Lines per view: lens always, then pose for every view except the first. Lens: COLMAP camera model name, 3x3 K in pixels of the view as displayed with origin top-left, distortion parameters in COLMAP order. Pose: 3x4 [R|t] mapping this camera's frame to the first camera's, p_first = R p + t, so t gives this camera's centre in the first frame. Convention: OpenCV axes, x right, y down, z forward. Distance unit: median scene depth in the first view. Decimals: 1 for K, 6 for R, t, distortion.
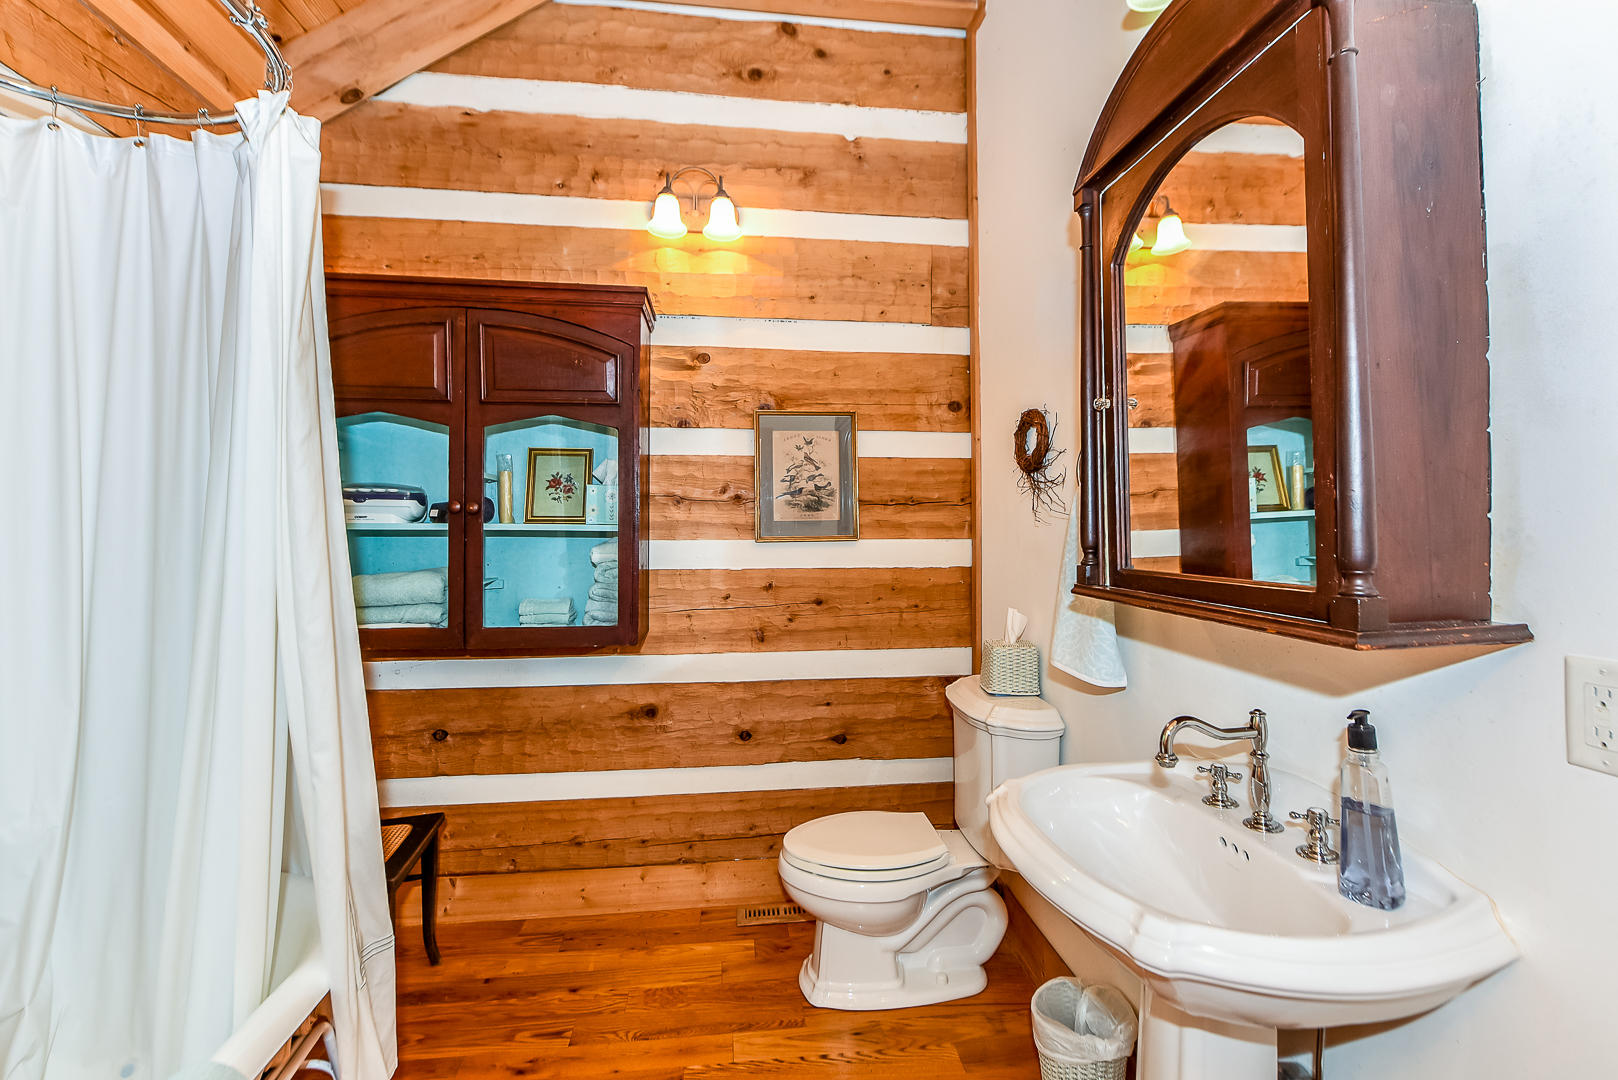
lens RADIAL K [[735.6, 0, 797.5], [0, 735.6, 528.9], [0, 0, 1]] dist [-0.000718, -0.001230]
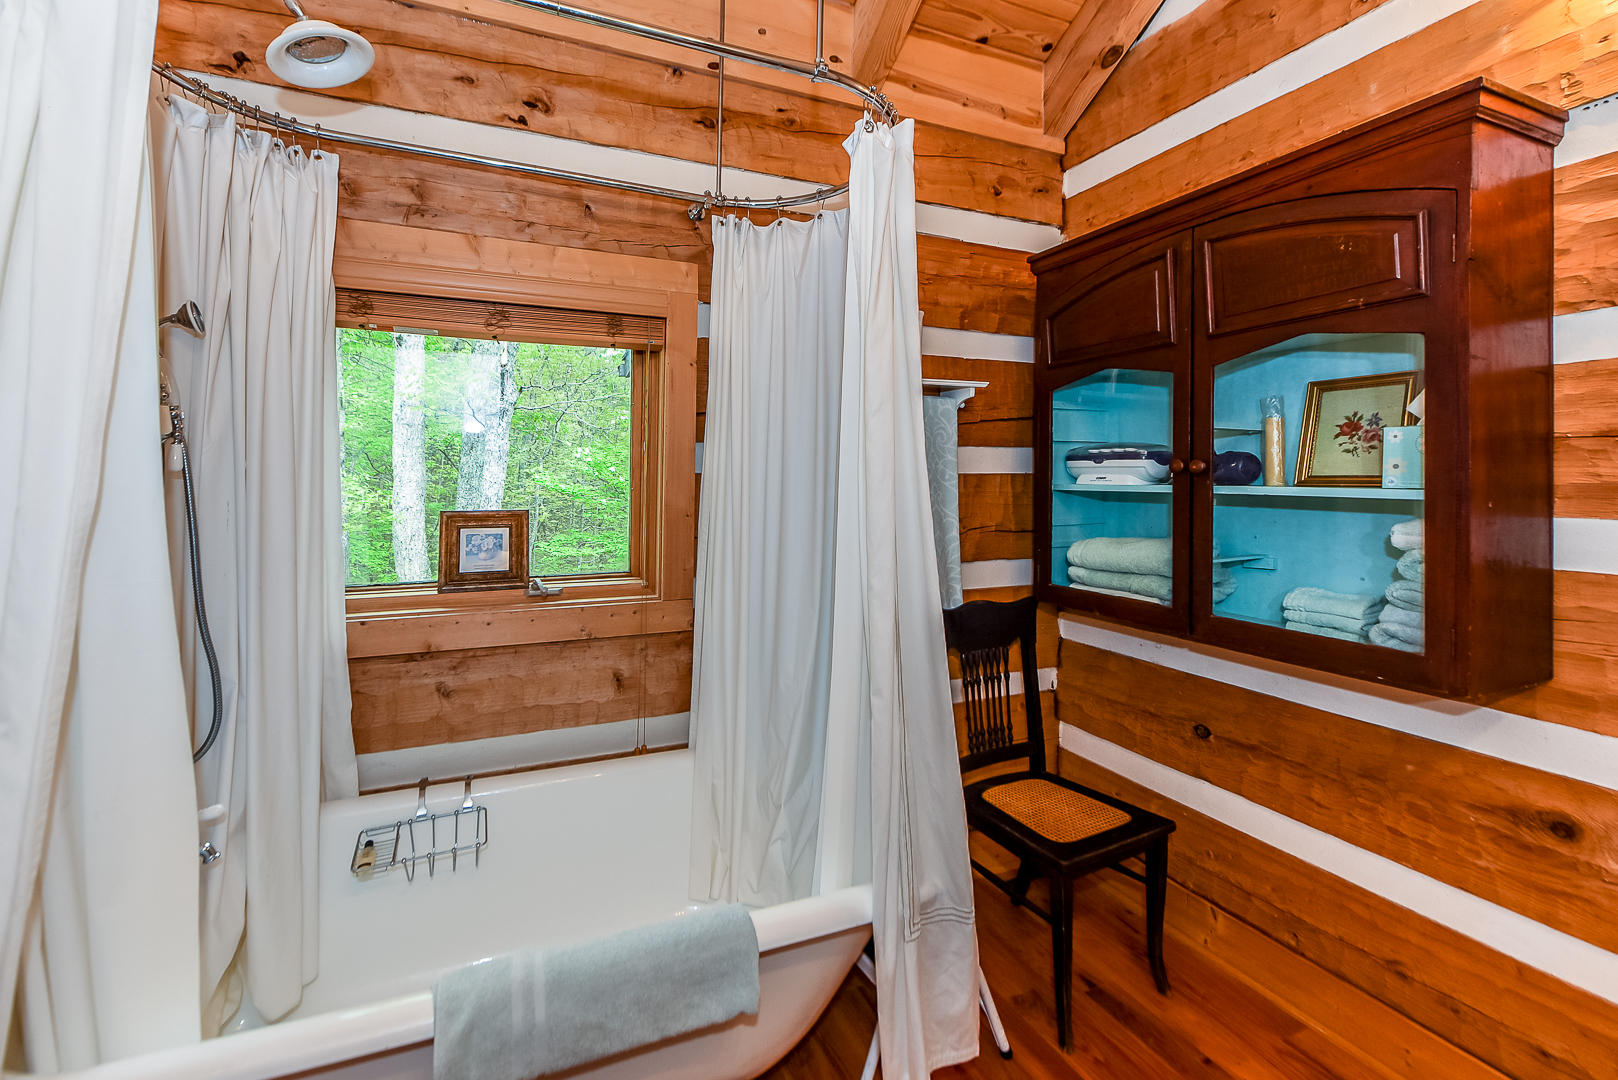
lens RADIAL K [[661.3, 0, 717.4], [0, 661.3, 474.7], [0, 0, 1]] dist [0.004084, -0.001184]
pose [[0.258522, -0.008884, -0.965965, 0.124111], [-0.007653, 0.999907, -0.011245, -0.006646], [0.965975, 0.010299, 0.258430, 0.263403]]
